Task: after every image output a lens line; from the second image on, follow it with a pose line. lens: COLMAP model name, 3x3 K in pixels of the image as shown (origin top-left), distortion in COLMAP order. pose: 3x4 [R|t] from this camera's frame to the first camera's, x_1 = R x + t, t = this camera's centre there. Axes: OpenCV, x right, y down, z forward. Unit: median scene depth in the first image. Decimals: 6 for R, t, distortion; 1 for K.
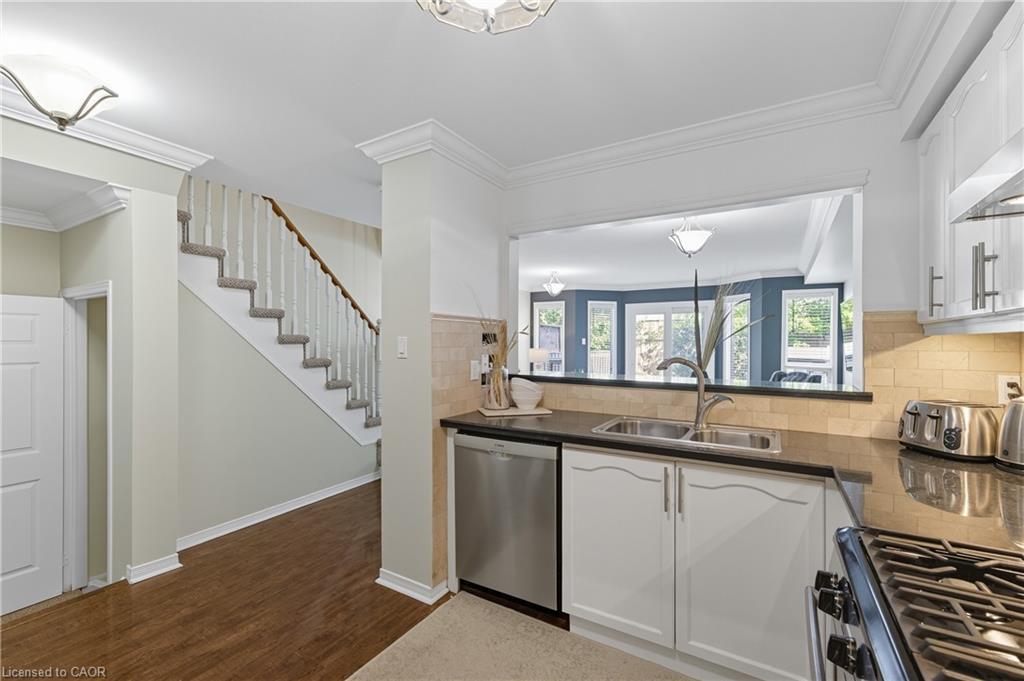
lens RADIAL K [[453.0, 0, 512.0], [0, 453.0, 340.5], [0, 0, 1]] dist [0.000425, 0.000095]
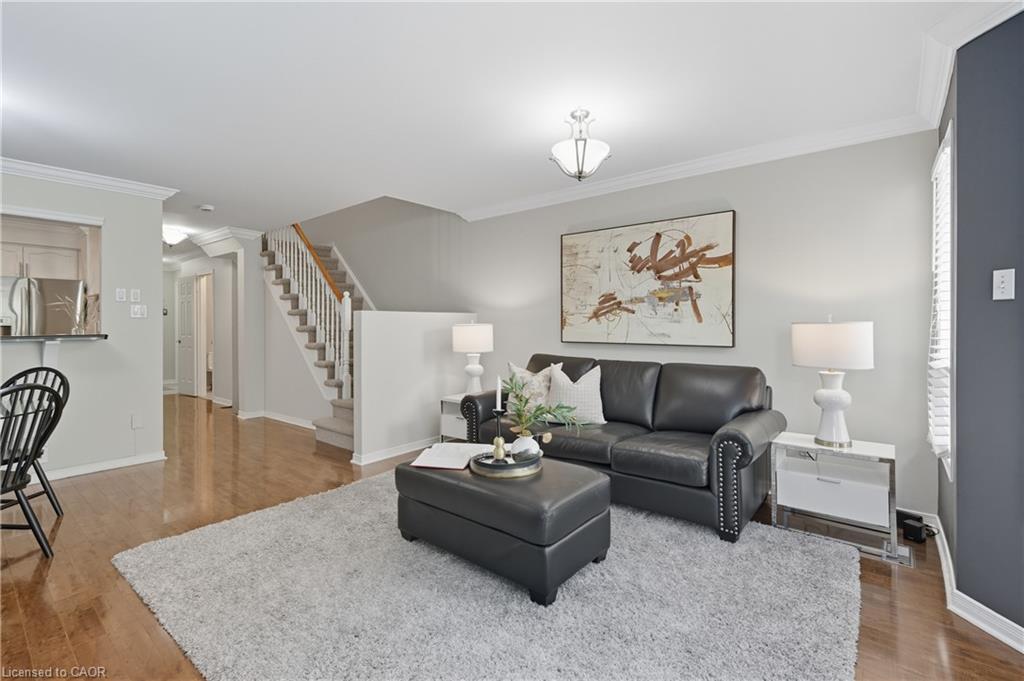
lens RADIAL K [[450.8, 0, 511.6], [0, 450.8, 327.1], [0, 0, 1]] dist [0.001761, 0.000068]
pose [[-0.158593, 0.003821, -0.987337, 0.510907], [0.004505, 0.999985, 0.003147, 0.024578], [0.987334, -0.003949, -0.158608, 1.087667]]
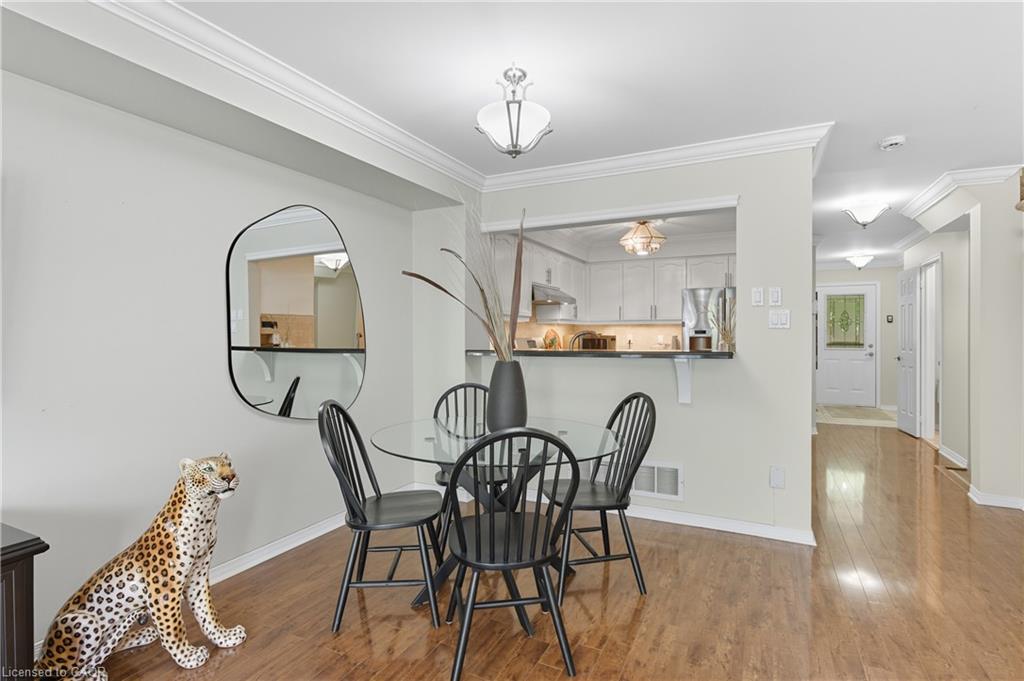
lens RADIAL K [[501.9, 0, 515.0], [0, 501.9, 334.5], [0, 0, 1]] dist [0.000847, -0.000564]
pose [[-0.997461, -0.001761, -0.071189, 0.260017], [-0.001570, 0.999995, -0.002738, 0.019167], [0.071193, -0.002619, -0.997459, 0.939049]]
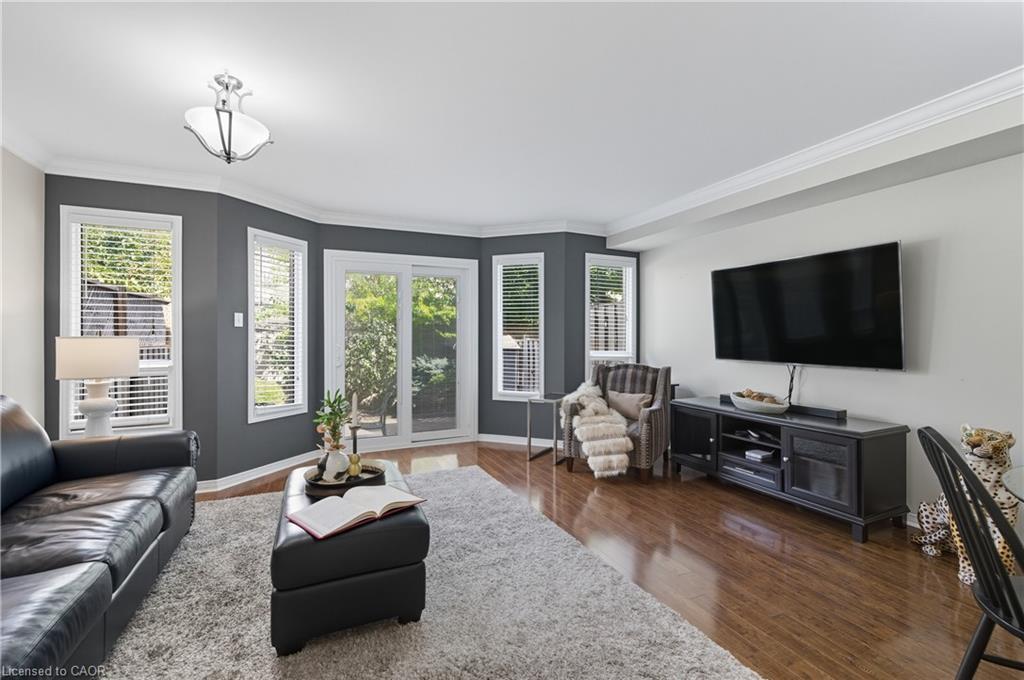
lens RADIAL K [[446.2, 0, 523.7], [0, 446.2, 338.5], [0, 0, 1]] dist [0.004083, 0.000338]
pose [[0.565498, -0.007502, 0.824715, -0.048059], [0.000956, 0.999964, 0.008441, 0.021004], [-0.824749, -0.003985, 0.565485, 0.719086]]
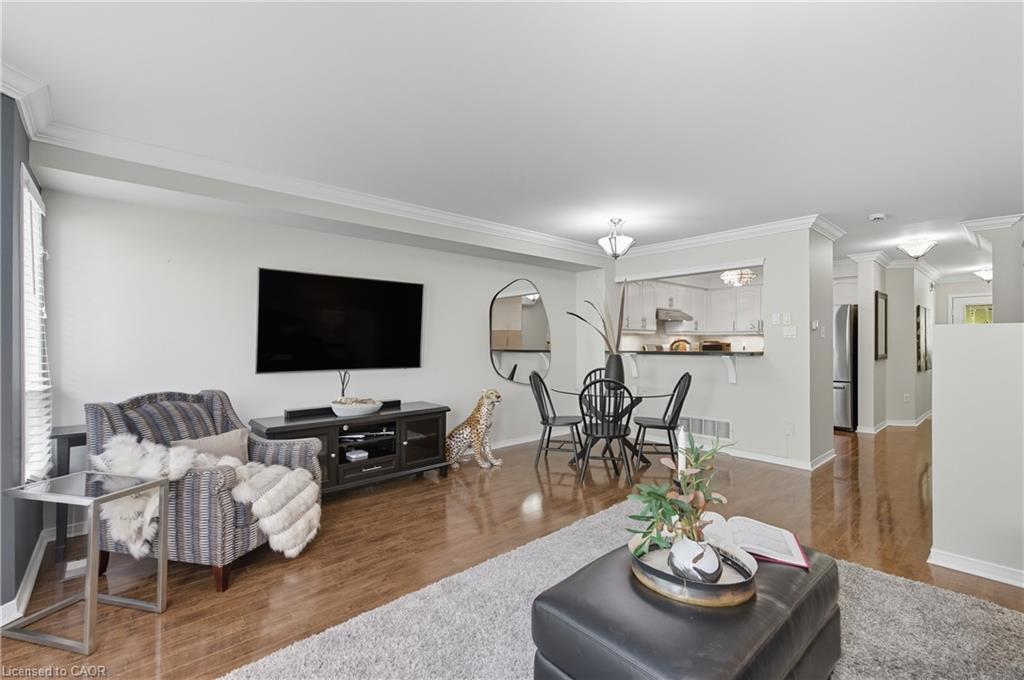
lens RADIAL K [[446.2, 0, 523.7], [0, 446.2, 338.5], [0, 0, 1]] dist [0.004083, 0.000338]
pose [[-0.958034, 0.001192, 0.286651, 0.172731], [-0.001566, 0.999955, -0.009392, 0.019074], [-0.286649, -0.009447, -0.957989, 1.276511]]
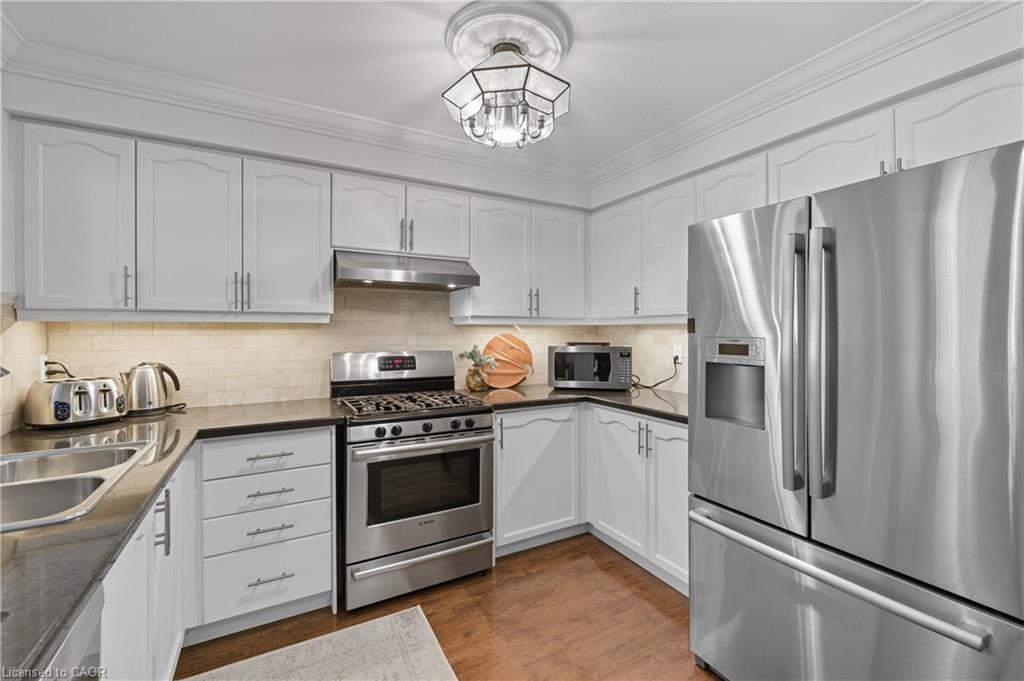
lens RADIAL K [[420.4, 0, 490.0], [0, 420.4, 331.4], [0, 0, 1]] dist [-0.002635, -0.000118]
pose [[-0.848269, -0.002755, 0.529558, -0.128753], [-0.003173, 0.999995, 0.000120, 0.002598], [-0.529556, -0.001579, -0.848274, 0.353171]]
